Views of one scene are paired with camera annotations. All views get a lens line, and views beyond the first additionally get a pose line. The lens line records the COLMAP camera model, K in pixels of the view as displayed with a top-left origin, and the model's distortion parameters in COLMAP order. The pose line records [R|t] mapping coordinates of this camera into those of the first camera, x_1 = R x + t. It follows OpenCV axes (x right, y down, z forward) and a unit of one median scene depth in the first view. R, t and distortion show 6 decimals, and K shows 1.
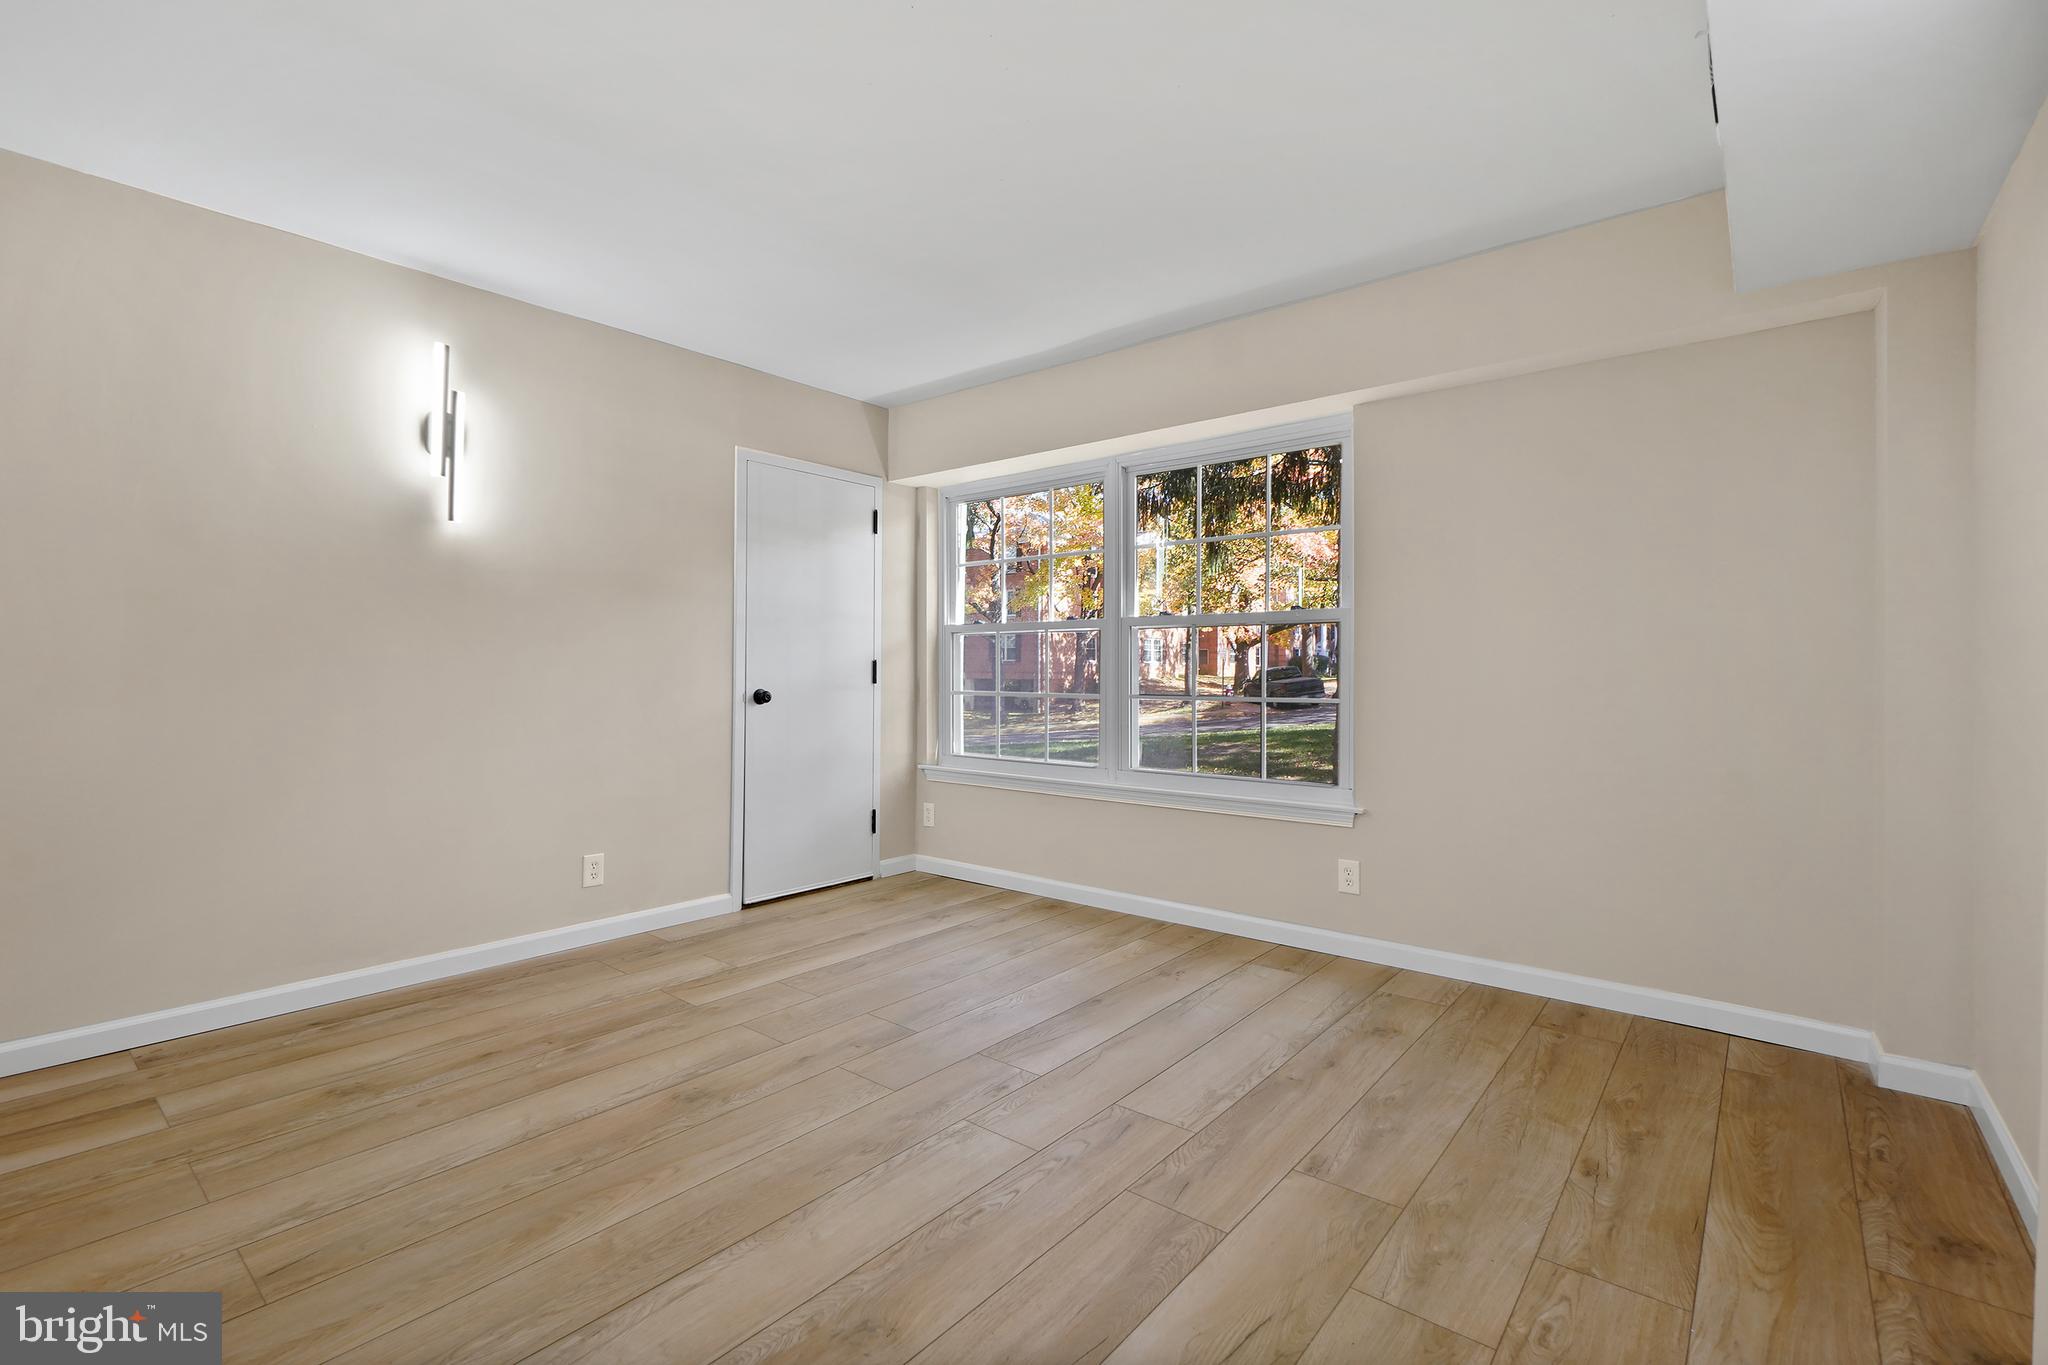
lens RADIAL K [[910.4, 0, 1024.0], [0, 910.4, 682.5], [0, 0, 1]] dist [0.000804, -0.000020]
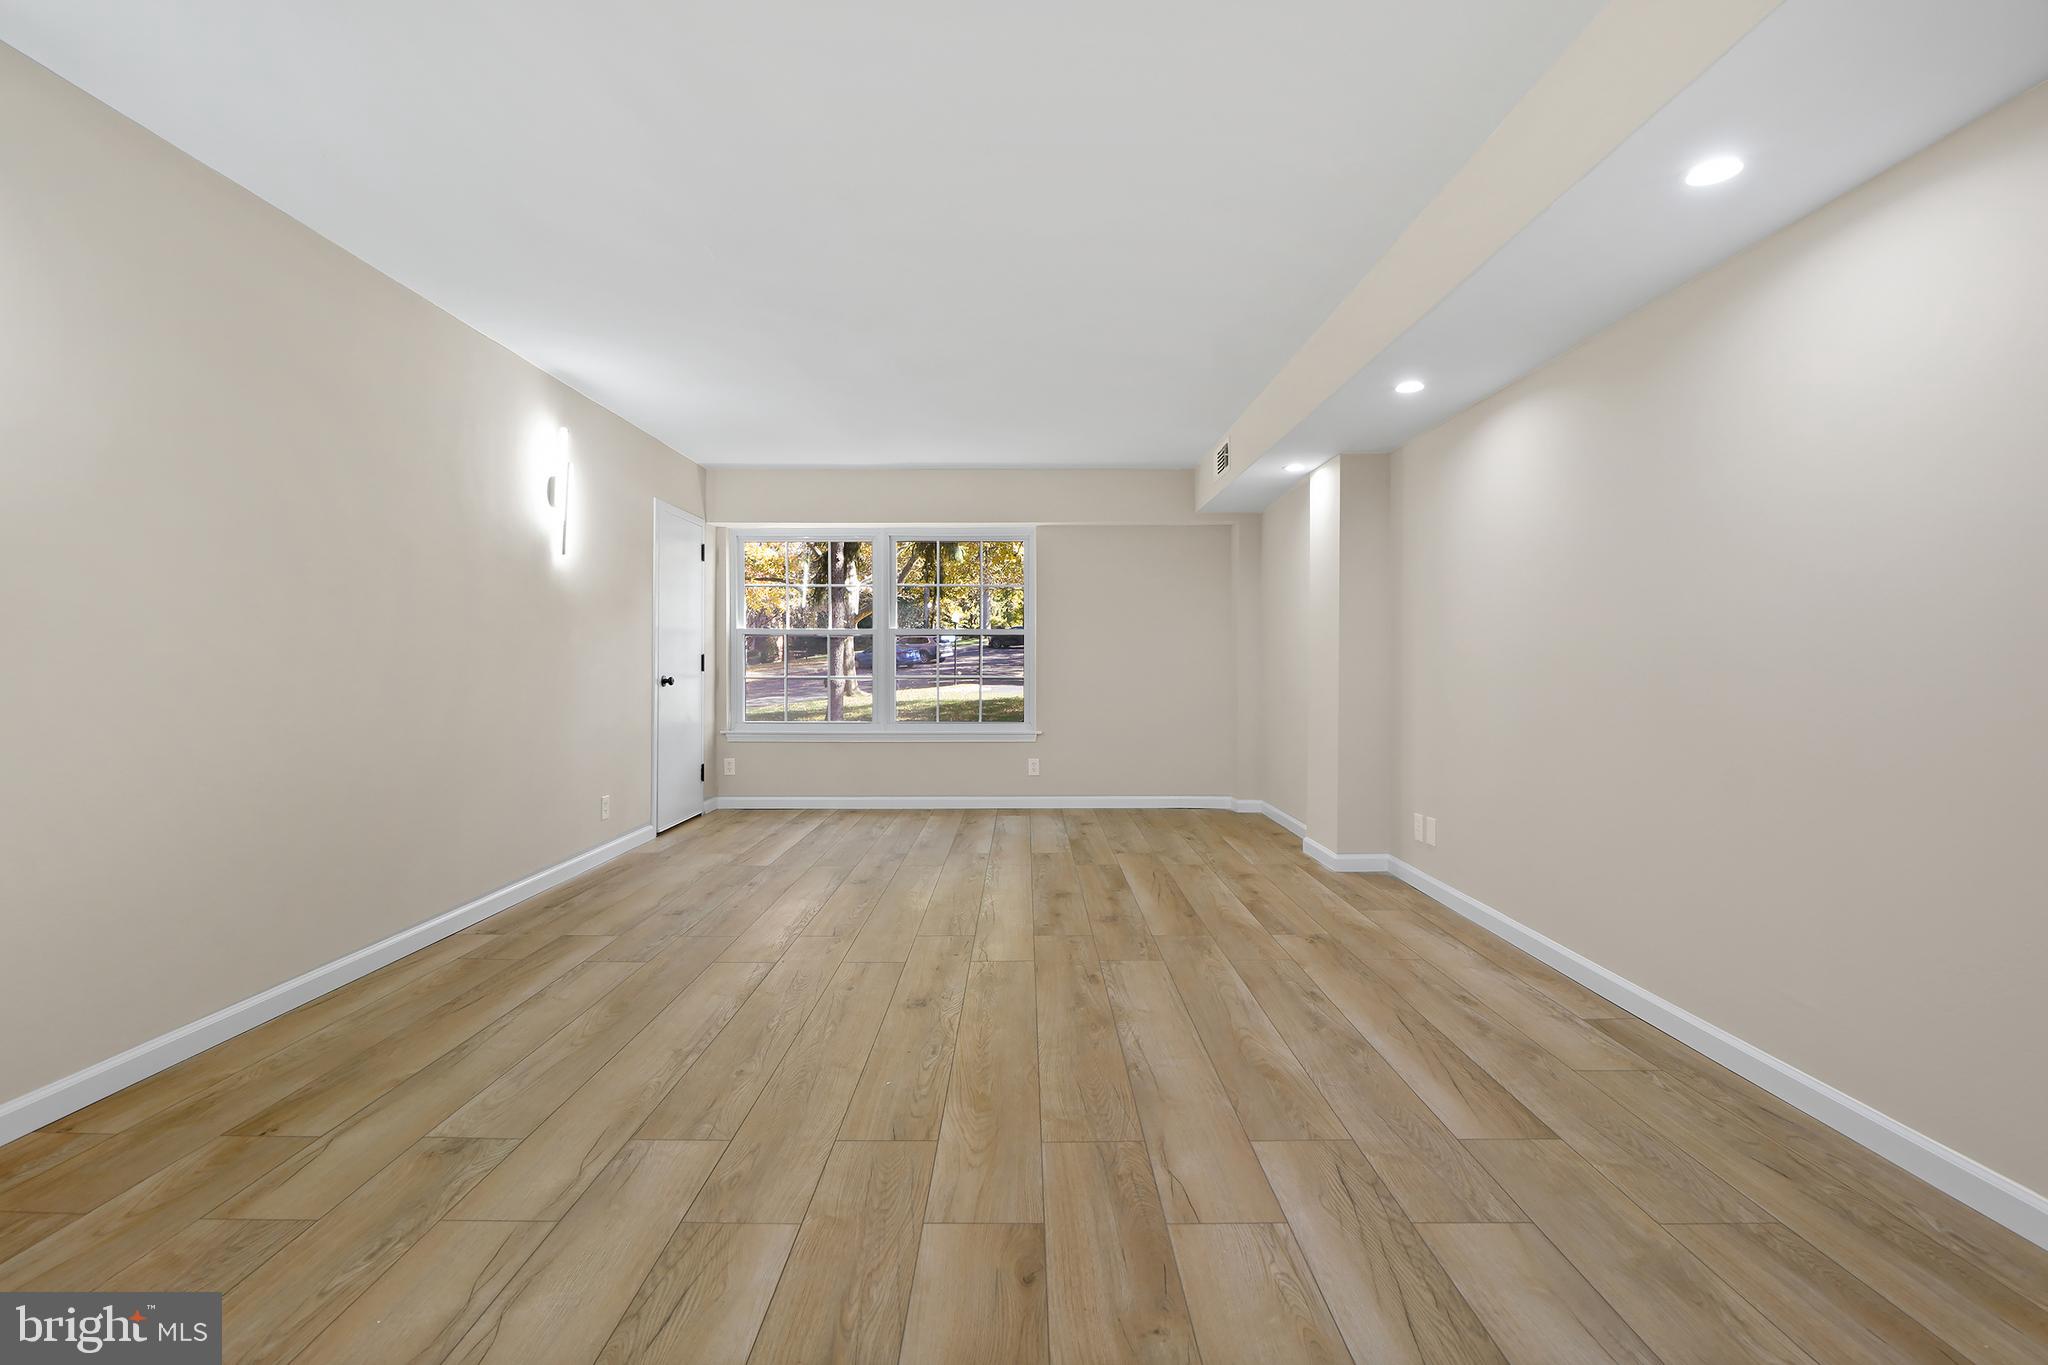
lens RADIAL K [[904.8, 0, 1016.9], [0, 904.8, 668.0], [0, 0, 1]] dist [-0.004599, -0.000651]
pose [[0.770841, -0.006162, 0.636998, -0.663909], [0.009403, 0.999954, -0.001705, 0.002909], [-0.636958, 0.007304, 0.770864, -0.345167]]
